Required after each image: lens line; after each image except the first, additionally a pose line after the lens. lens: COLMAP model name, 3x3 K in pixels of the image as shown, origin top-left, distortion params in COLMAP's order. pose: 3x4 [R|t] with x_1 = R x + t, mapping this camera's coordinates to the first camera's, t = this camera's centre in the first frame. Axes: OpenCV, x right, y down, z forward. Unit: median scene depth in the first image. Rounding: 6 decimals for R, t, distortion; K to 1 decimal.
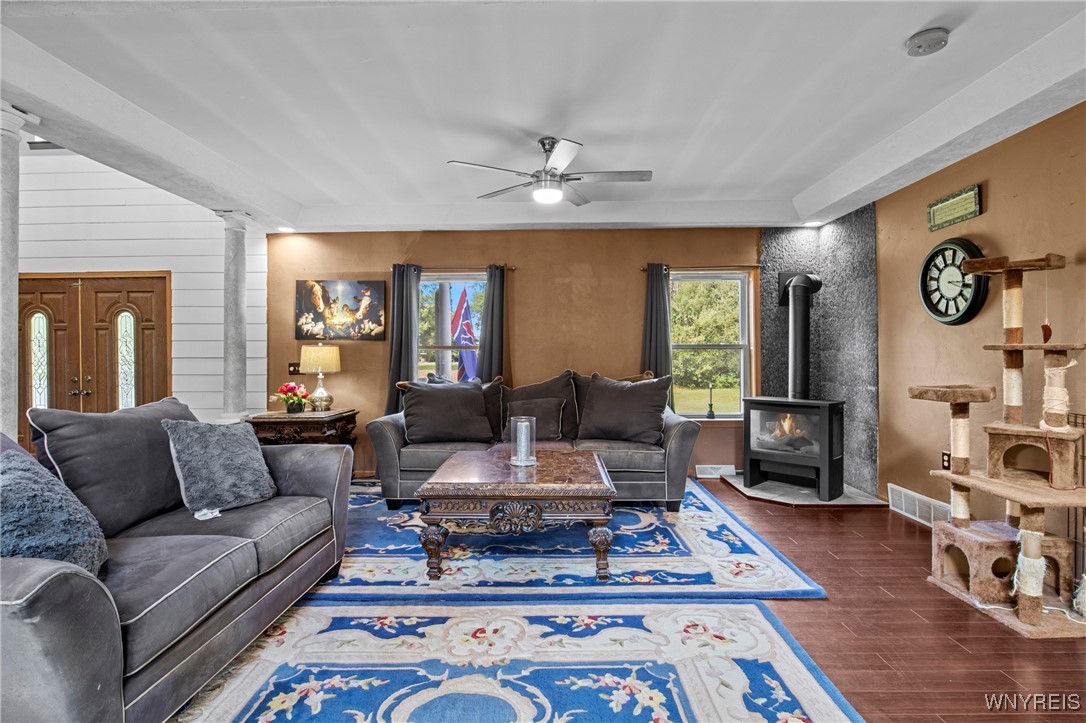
lens RADIAL K [[543.0, 0, 544.5], [0, 543.0, 353.4], [0, 0, 1]] dist [-0.011799, 0.001956]
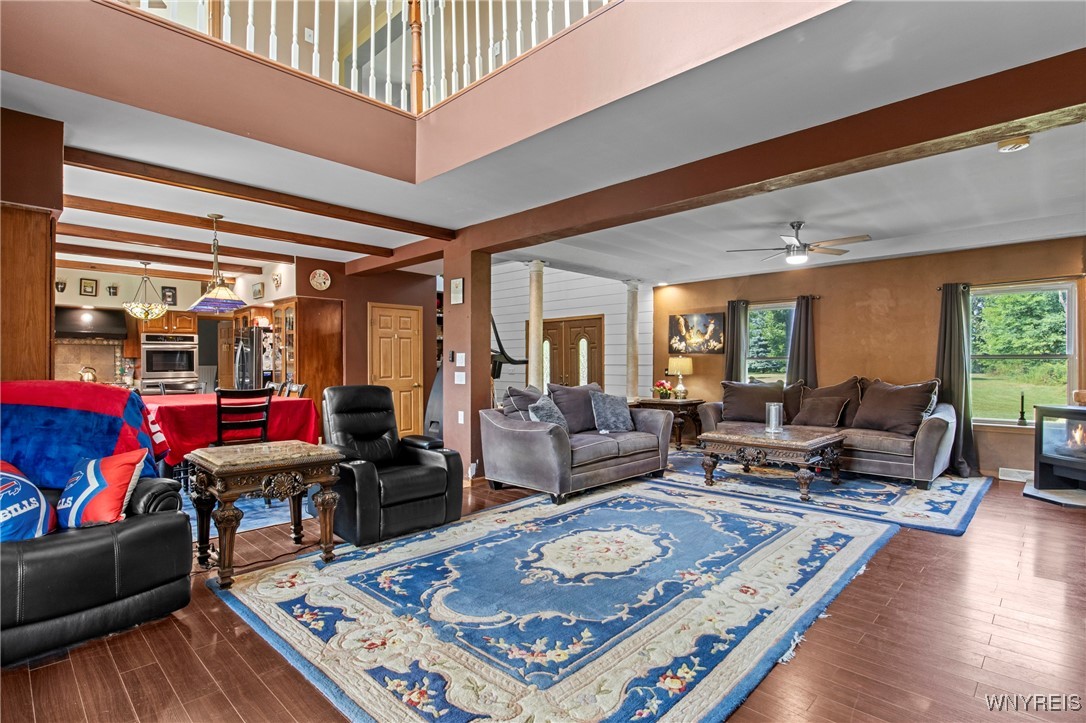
lens RADIAL K [[543.0, 0, 546.5], [0, 543.0, 364.7], [0, 0, 1]] dist [-0.011799, 0.001956]
pose [[0.734697, 0.005479, -0.678374, 0.381660], [-0.002552, 0.999983, 0.005312, -0.000556], [0.678391, -0.002172, 0.734698, -0.432749]]
